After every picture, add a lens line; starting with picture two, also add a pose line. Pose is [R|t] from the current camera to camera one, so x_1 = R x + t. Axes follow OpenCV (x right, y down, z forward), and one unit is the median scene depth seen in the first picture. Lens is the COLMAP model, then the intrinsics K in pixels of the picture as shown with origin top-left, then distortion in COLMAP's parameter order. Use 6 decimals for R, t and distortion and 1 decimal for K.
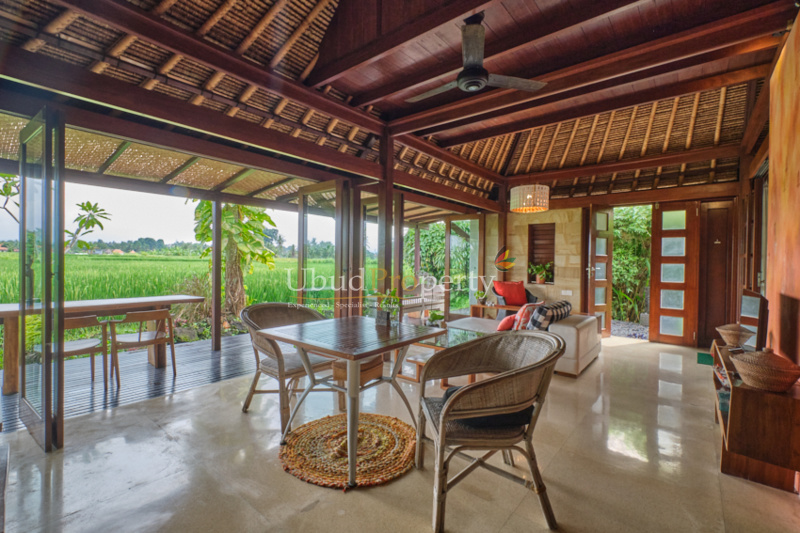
lens RADIAL K [[313.7, 0, 399.9], [0, 313.7, 260.6], [0, 0, 1]] dist [-0.002404, -0.000147]
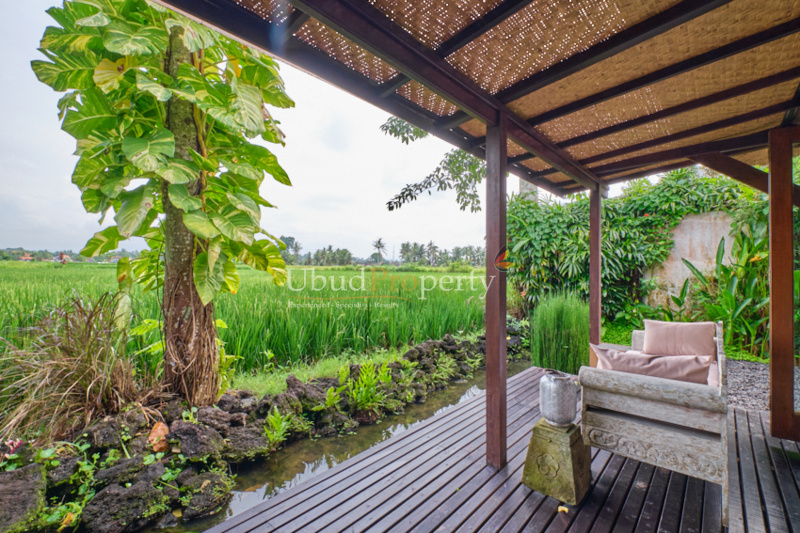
lens RADIAL K [[353.1, 0, 398.0], [0, 353.1, 264.7], [0, 0, 1]] dist [0.001557, -0.000041]
pose [[0.996219, -0.002260, -0.086849, -0.194169], [0.001540, 0.999964, -0.008357, 0.007330], [0.086864, 0.008192, 0.996186, 0.504773]]
